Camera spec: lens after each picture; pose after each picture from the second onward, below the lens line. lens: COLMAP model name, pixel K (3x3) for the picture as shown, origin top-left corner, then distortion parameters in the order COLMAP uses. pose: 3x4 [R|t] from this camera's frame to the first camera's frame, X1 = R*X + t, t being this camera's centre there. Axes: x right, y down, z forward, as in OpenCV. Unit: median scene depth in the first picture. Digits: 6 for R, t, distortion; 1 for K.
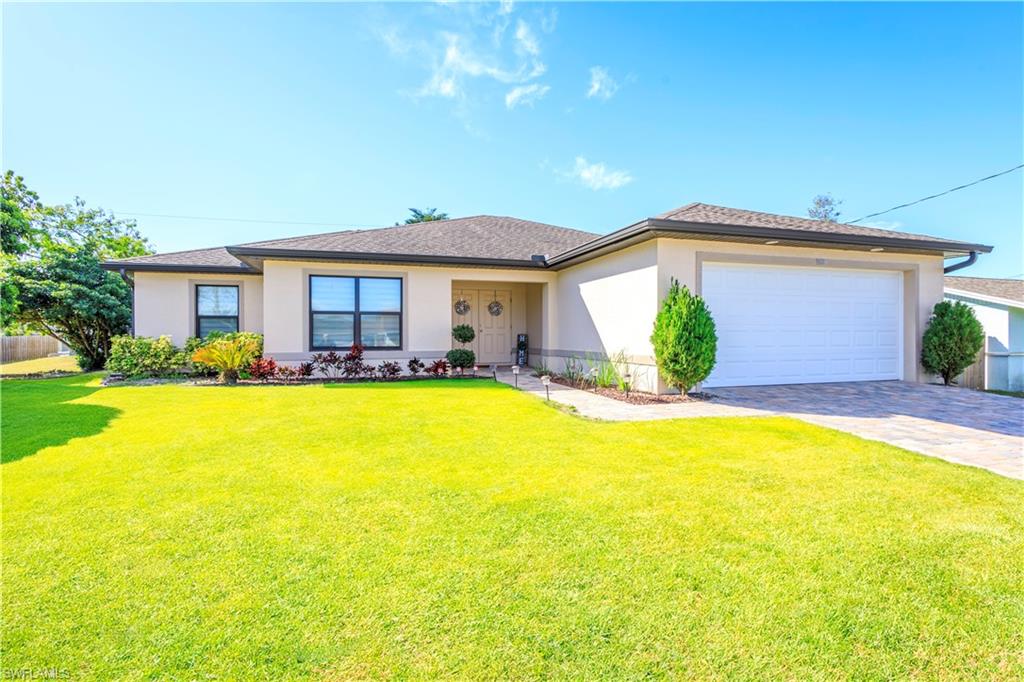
lens RADIAL K [[478.9, 0, 511.6], [0, 478.9, 337.6], [0, 0, 1]] dist [0.013001, -0.002063]
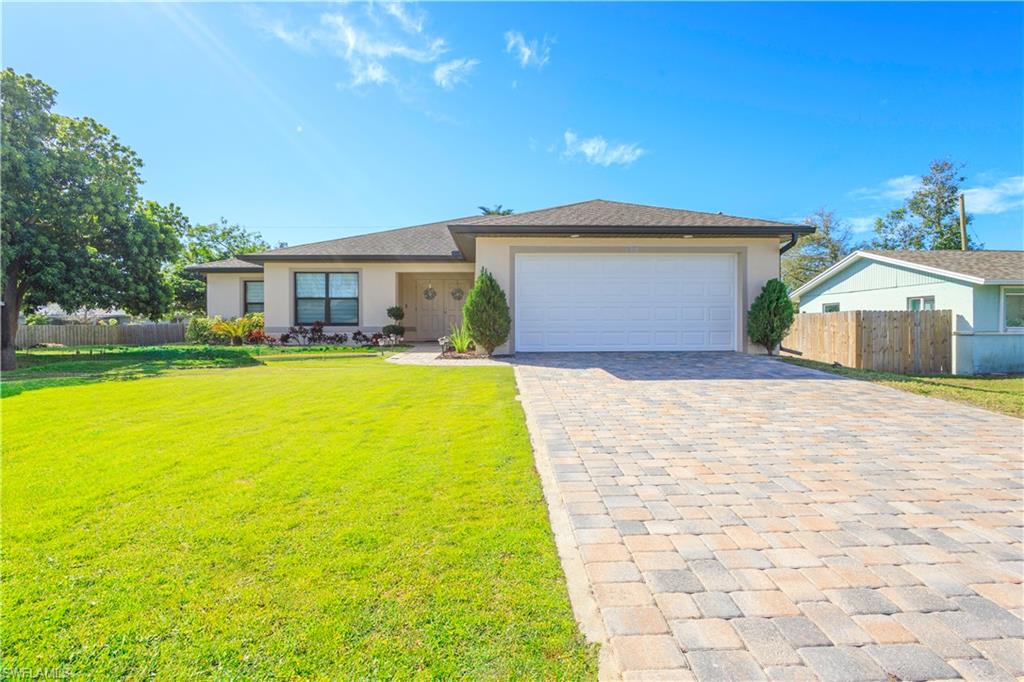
lens RADIAL K [[478.9, 0, 514.8], [0, 478.9, 338.6], [0, 0, 1]] dist [0.013001, -0.002063]
pose [[0.965700, 0.006462, -0.259581, 0.547941], [-0.000164, 0.999705, 0.024274, 0.029542], [0.259661, -0.023399, 0.965416, -0.195418]]
